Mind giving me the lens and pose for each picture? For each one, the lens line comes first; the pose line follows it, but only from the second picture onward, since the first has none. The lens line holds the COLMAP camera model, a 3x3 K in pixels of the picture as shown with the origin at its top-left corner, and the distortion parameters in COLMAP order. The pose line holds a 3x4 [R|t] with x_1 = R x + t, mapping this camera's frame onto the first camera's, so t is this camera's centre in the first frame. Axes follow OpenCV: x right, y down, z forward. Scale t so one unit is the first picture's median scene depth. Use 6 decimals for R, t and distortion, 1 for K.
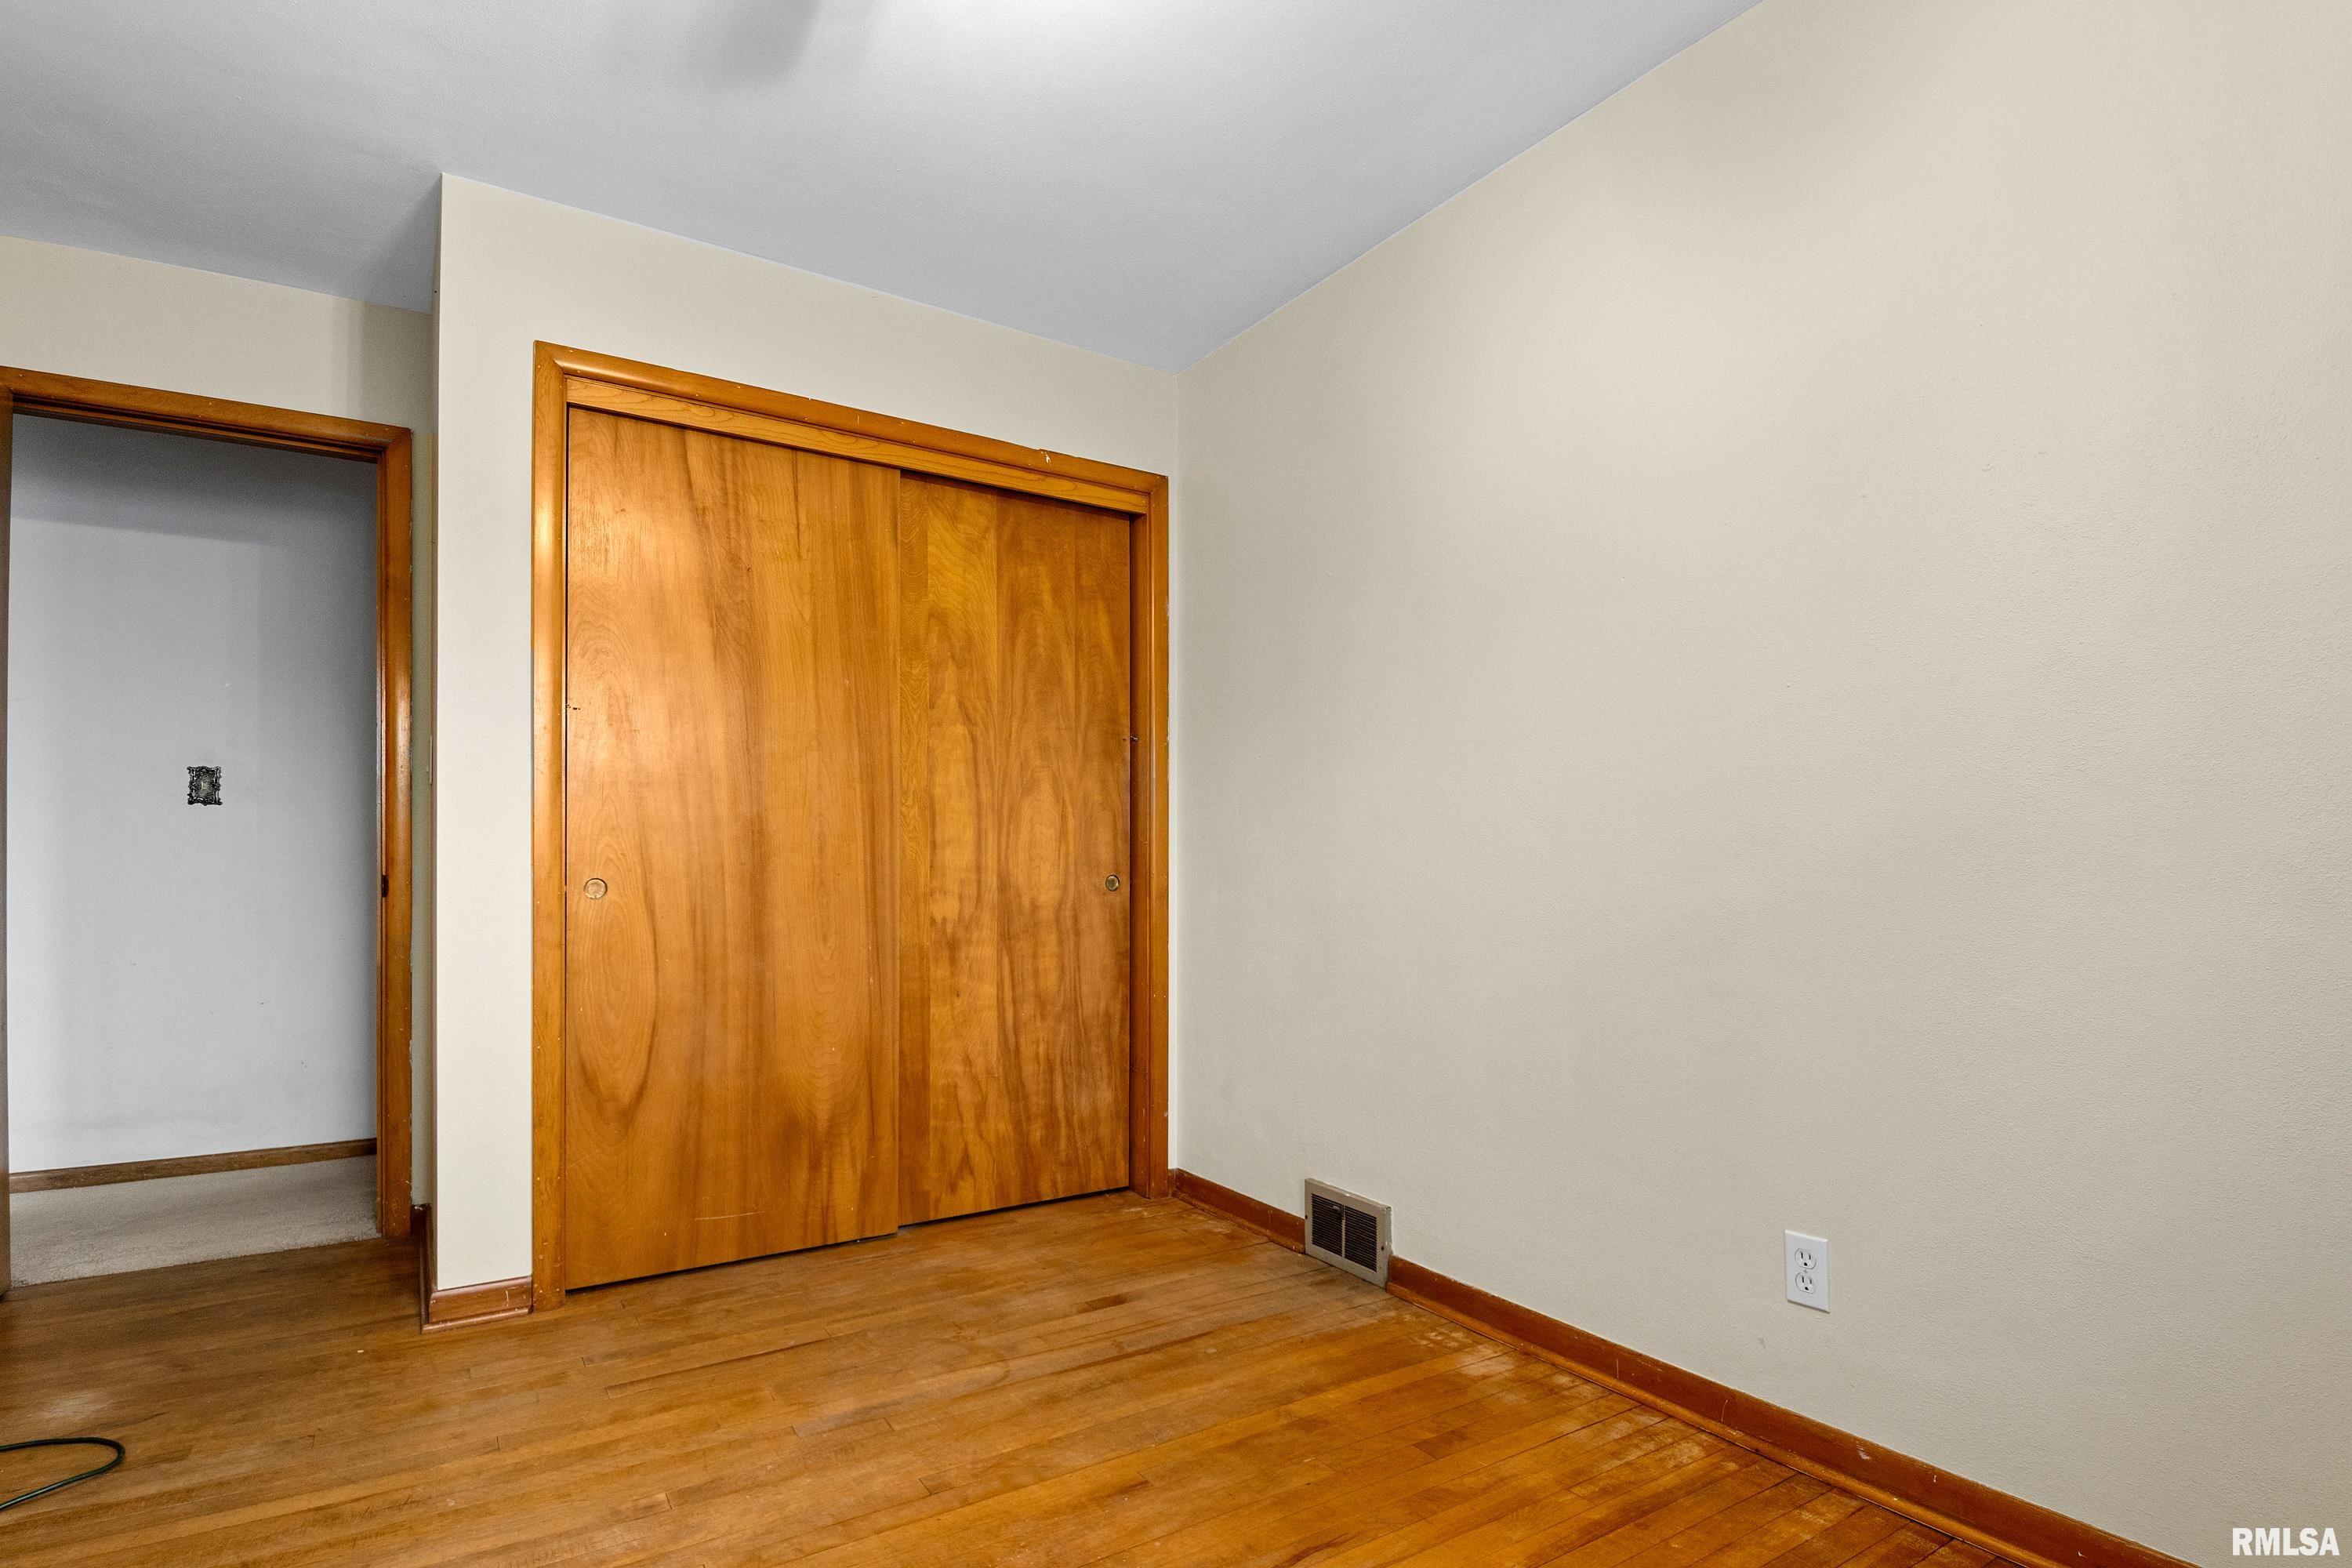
lens RADIAL K [[1171.8, 0, 1176.8], [0, 1171.8, 855.0], [0, 0, 1]] dist [0.002979, 0.001688]
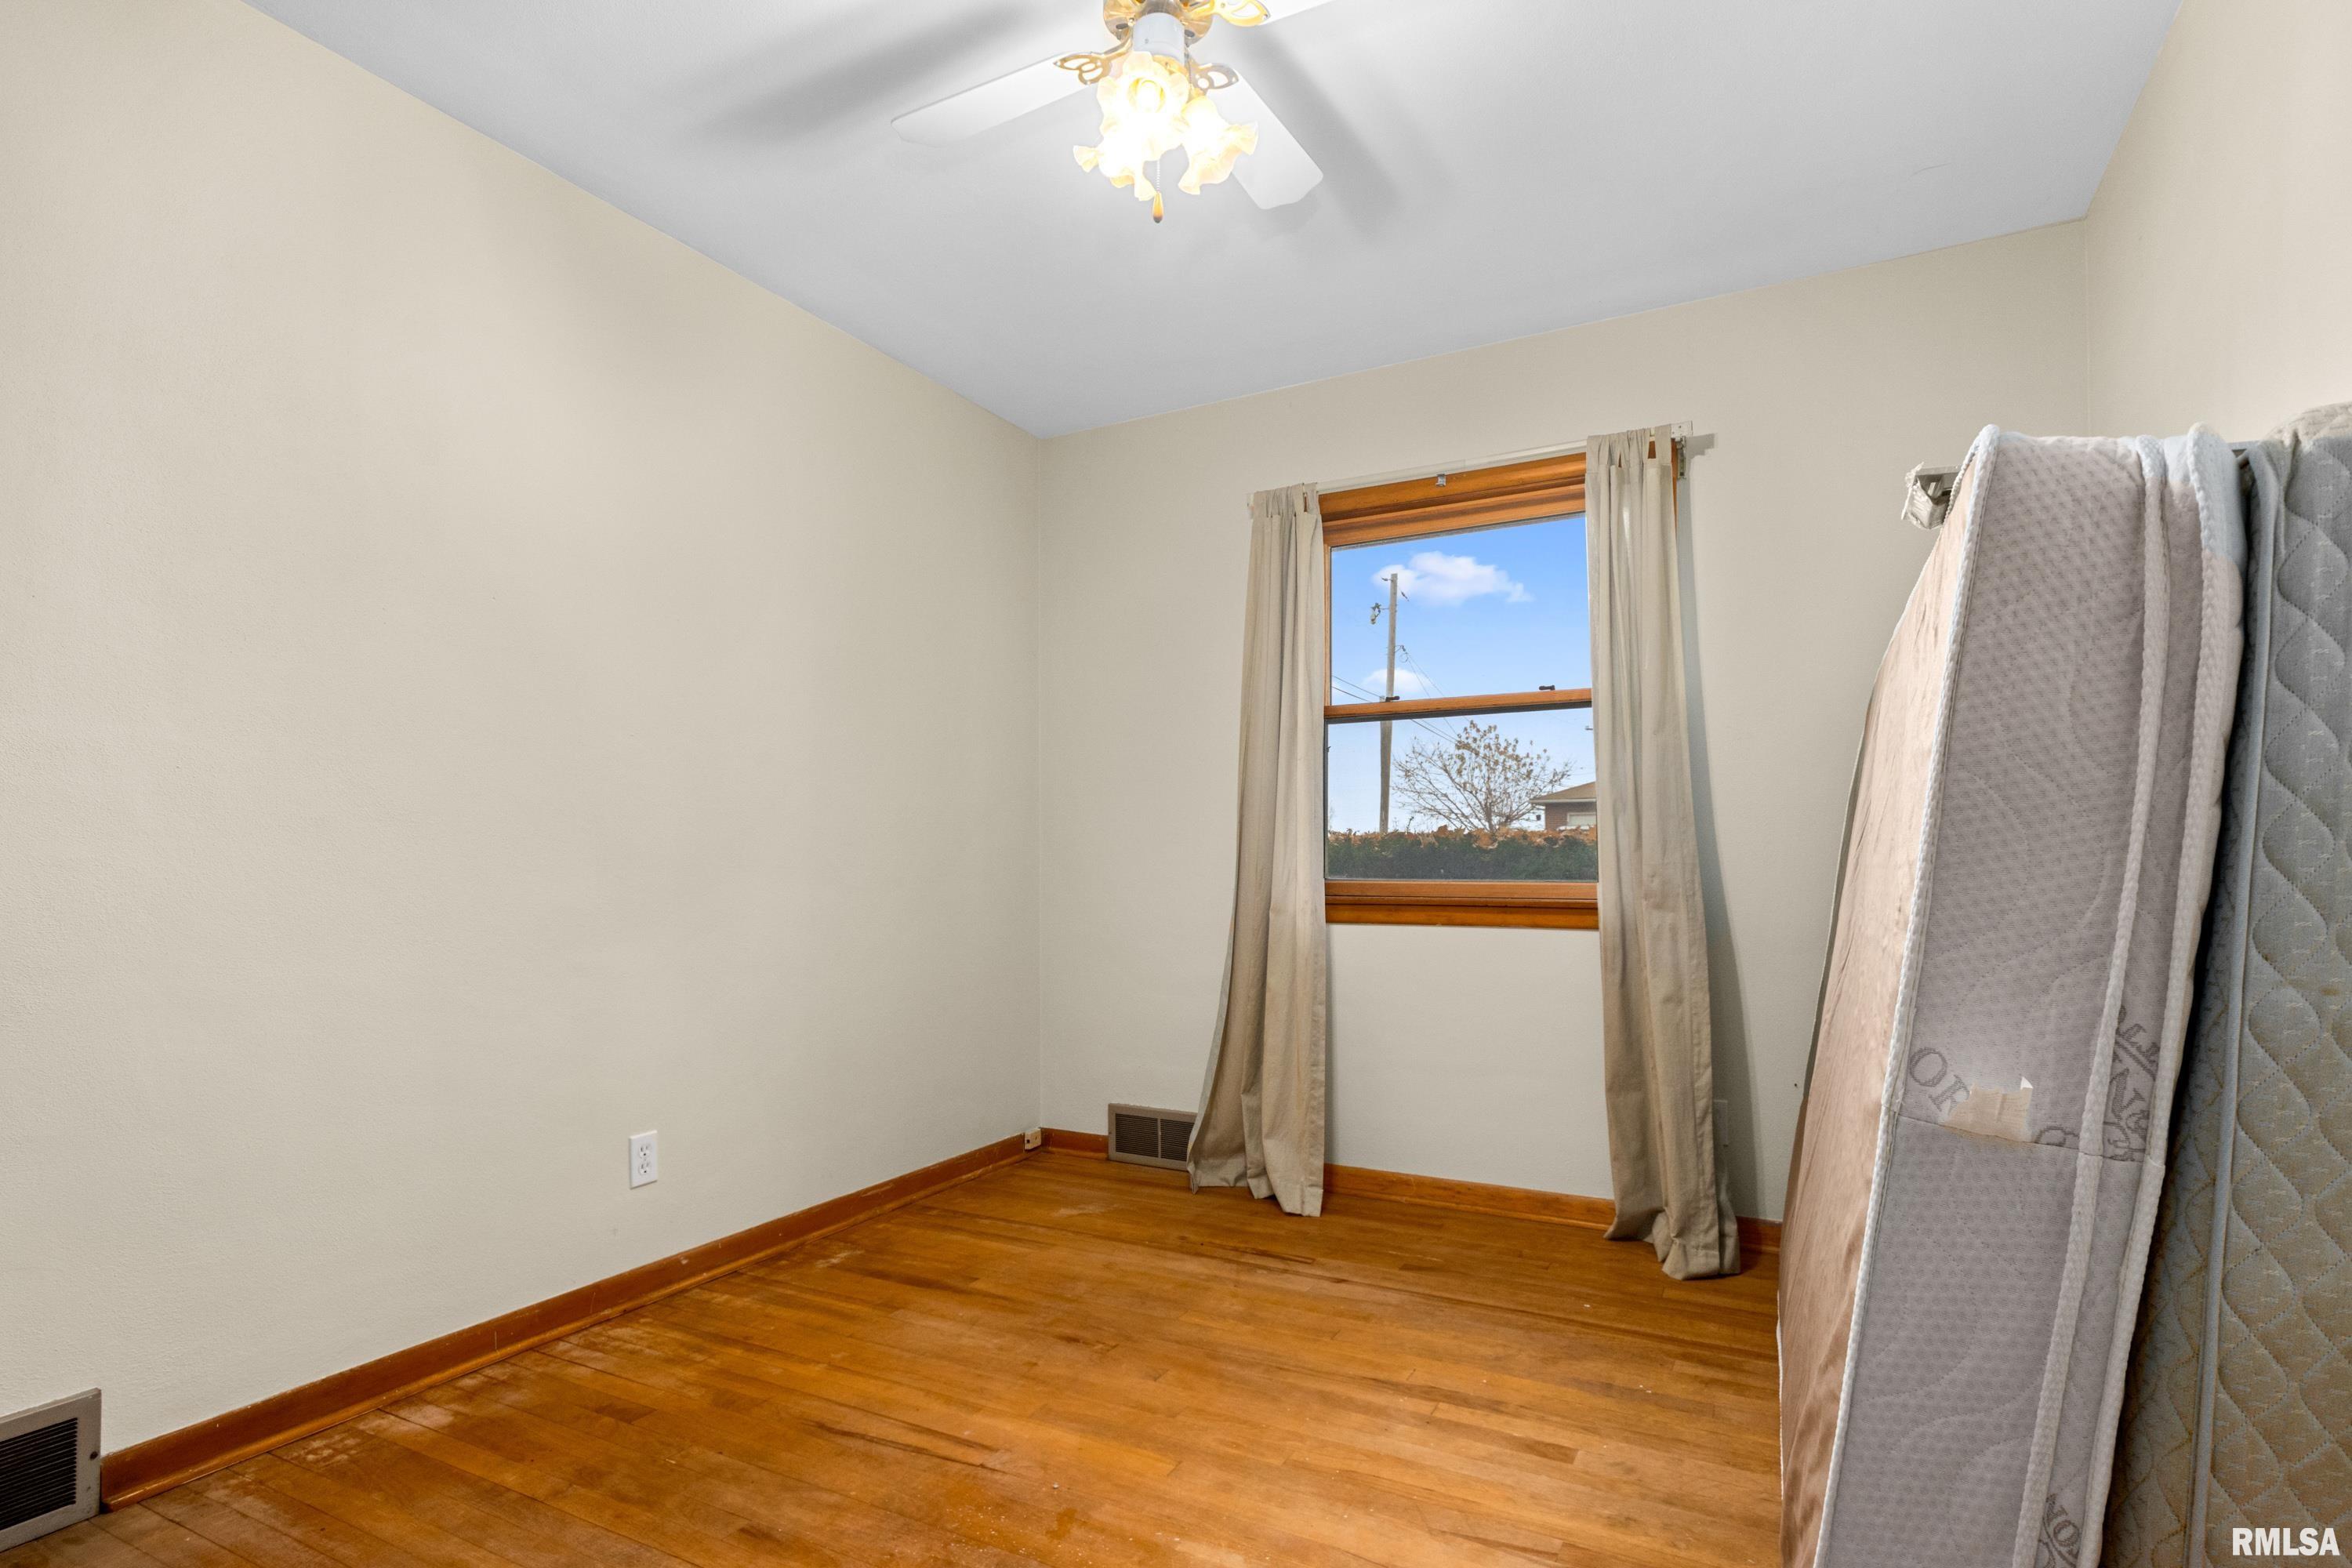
lens RADIAL K [[1171.8, 0, 1176.8], [0, 1171.8, 855.0], [0, 0, 1]] dist [0.002979, 0.001688]
pose [[-0.472870, 0.003157, 0.881126, -0.904087], [-0.002265, 0.999986, -0.004798, -0.000634], [-0.881129, -0.004265, -0.472856, 1.009352]]
